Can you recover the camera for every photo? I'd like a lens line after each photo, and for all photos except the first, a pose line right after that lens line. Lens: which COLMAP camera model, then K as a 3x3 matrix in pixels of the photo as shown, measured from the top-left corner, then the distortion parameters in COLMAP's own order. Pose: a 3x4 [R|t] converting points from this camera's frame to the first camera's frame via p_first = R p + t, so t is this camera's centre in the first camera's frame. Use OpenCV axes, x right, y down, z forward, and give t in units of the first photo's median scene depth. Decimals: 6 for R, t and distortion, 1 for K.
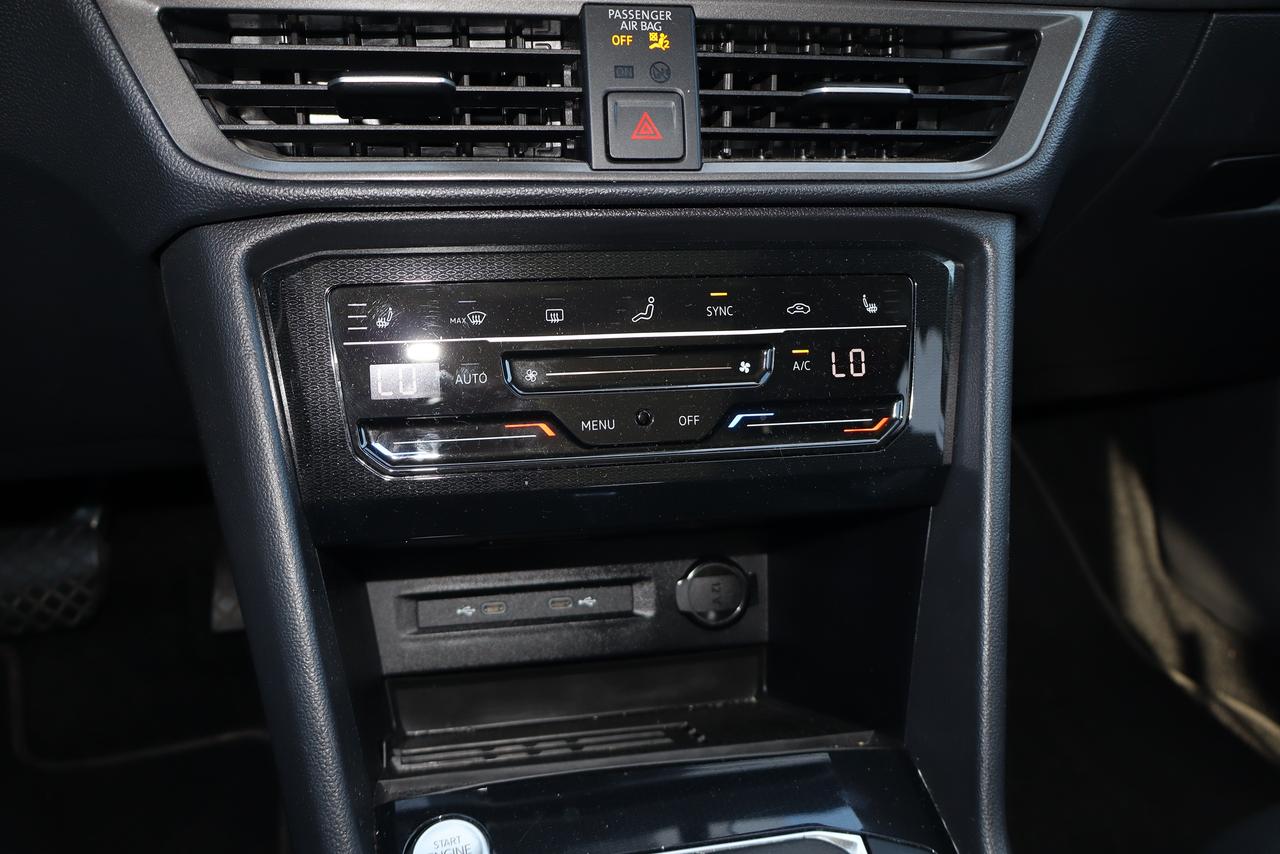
lens RADIAL K [[1088.7, 0, 644.8], [0, 1088.7, 419.0], [0, 0, 1]] dist [0.030619, -0.025644]
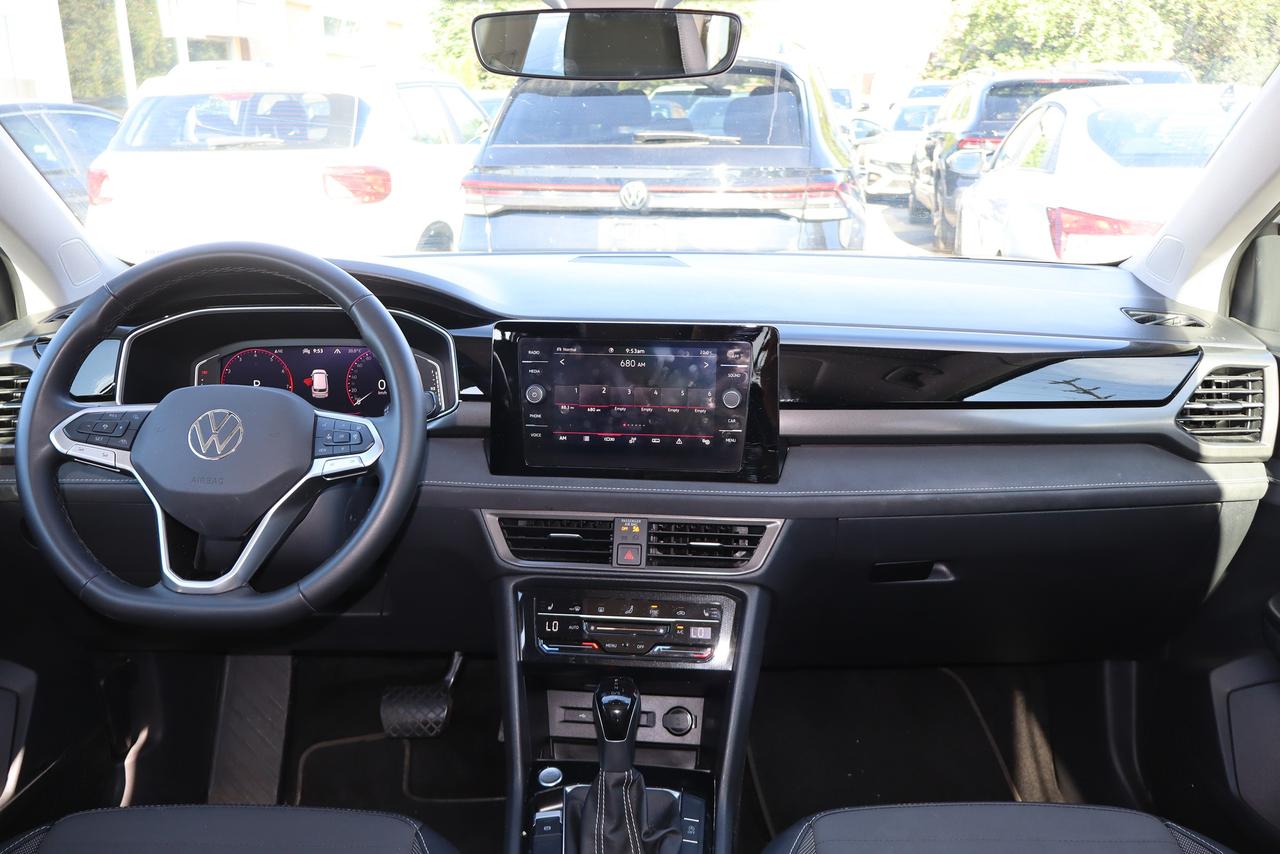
lens RADIAL K [[1088.7, 0, 650.2], [0, 1088.7, 415.4], [0, 0, 1]] dist [0.030619, -0.025644]
pose [[0.961896, 0.023255, -0.272424, 0.876723], [-0.084078, 0.973255, -0.213789, 0.020857], [0.260167, 0.228548, 0.938125, -2.012308]]
